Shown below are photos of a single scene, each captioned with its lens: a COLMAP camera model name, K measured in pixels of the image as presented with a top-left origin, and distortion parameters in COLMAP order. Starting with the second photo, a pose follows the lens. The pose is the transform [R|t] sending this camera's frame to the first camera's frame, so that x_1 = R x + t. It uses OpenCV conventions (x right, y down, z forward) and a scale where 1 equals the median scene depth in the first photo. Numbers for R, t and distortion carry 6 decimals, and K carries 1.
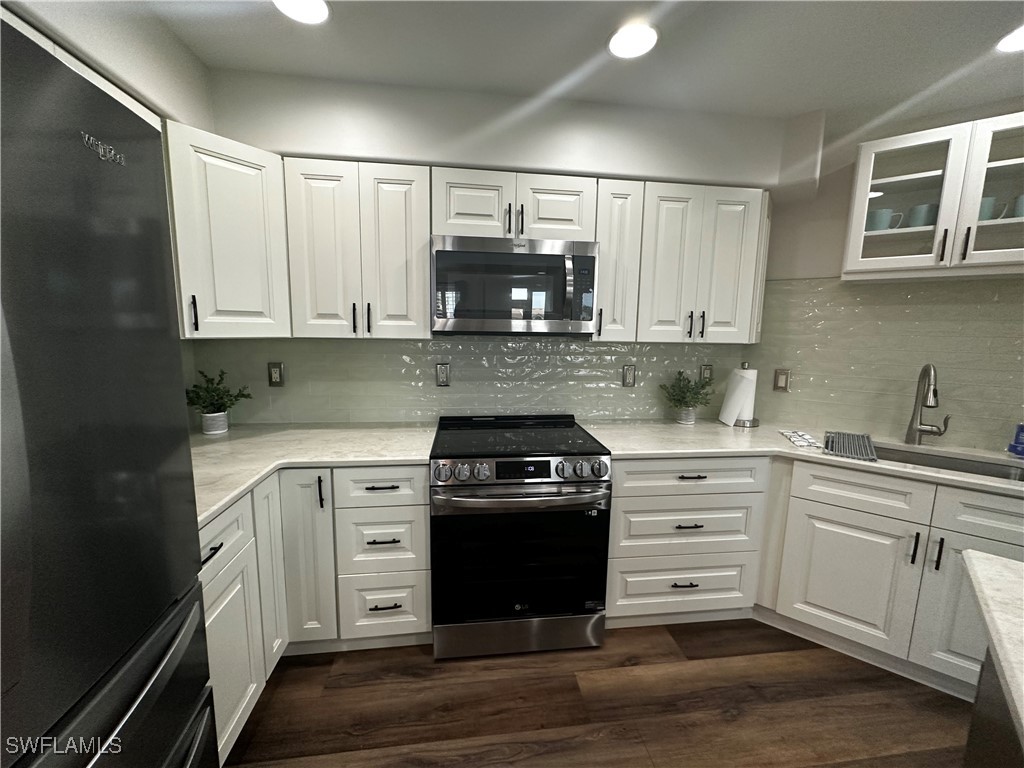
lens RADIAL K [[409.5, 0, 513.8], [0, 409.5, 383.0], [0, 0, 1]] dist [-0.000892, 0.000174]
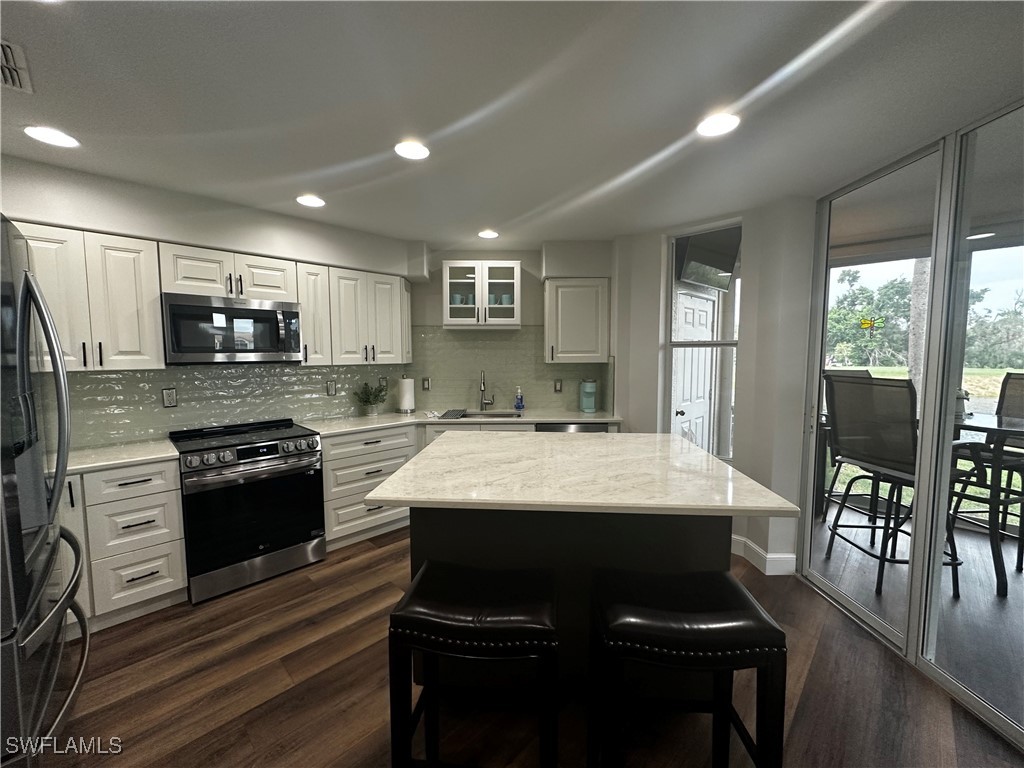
lens RADIAL K [[409.5, 0, 511.8], [0, 409.5, 383.4], [0, 0, 1]] dist [-0.000892, 0.000174]
pose [[0.791986, -0.065773, 0.606986, -0.127496], [0.098012, 0.994983, -0.020068, 0.076783], [-0.602621, 0.075385, 0.794459, -0.738035]]
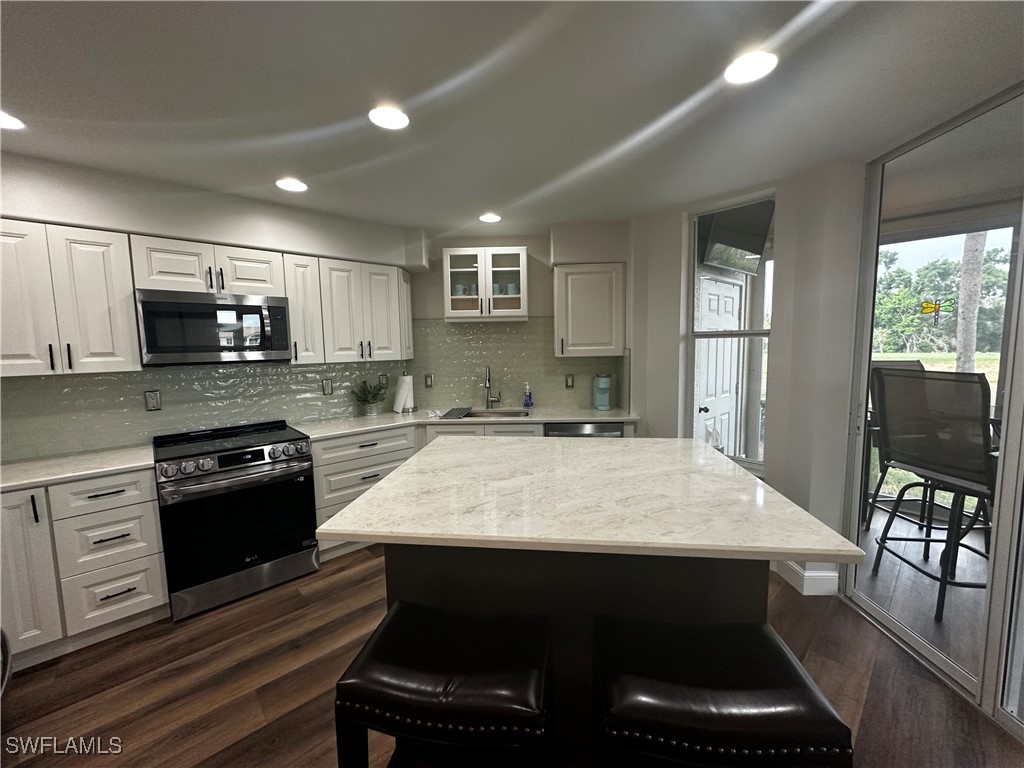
lens RADIAL K [[409.5, 0, 512.0], [0, 409.5, 383.4], [0, 0, 1]] dist [-0.000892, 0.000174]
pose [[0.818198, -0.087386, 0.568257, 0.005444], [0.108856, 0.994050, -0.003870, 0.057882], [-0.564538, 0.065025, 0.822842, -0.659728]]
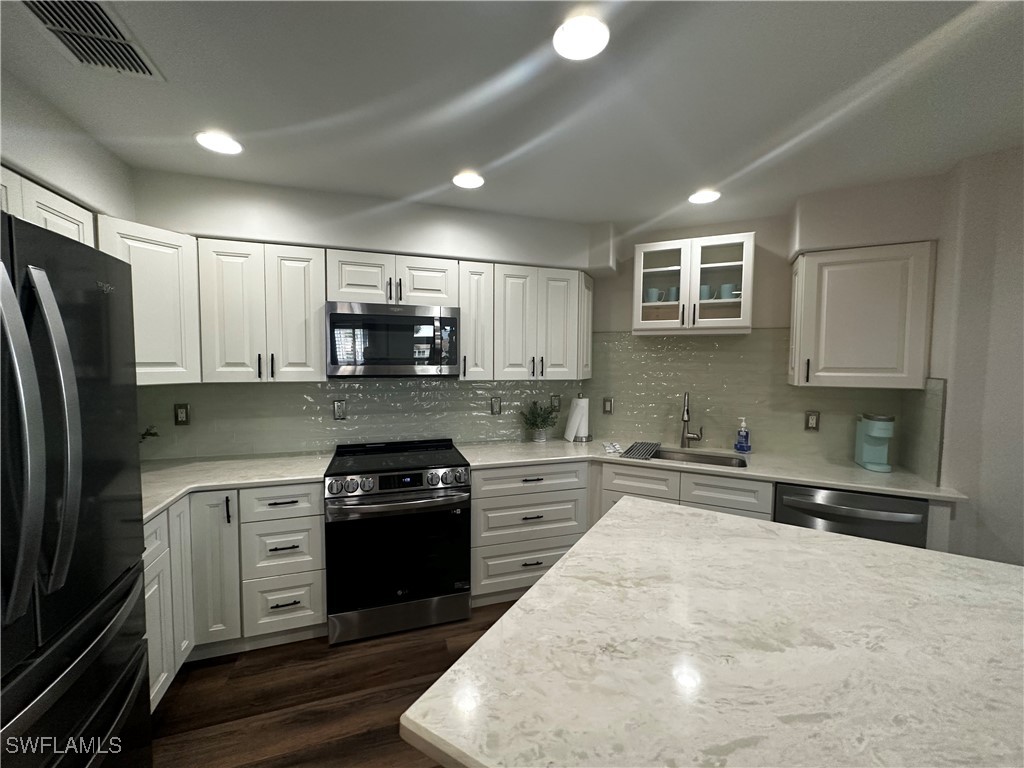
lens RADIAL K [[409.5, 0, 512.9], [0, 409.5, 383.3], [0, 0, 1]] dist [-0.000892, 0.000174]
pose [[0.981483, -0.020087, 0.190493, 0.120955], [0.034209, 0.996880, -0.071137, 0.006118], [-0.188470, 0.076336, 0.979108, -0.339486]]
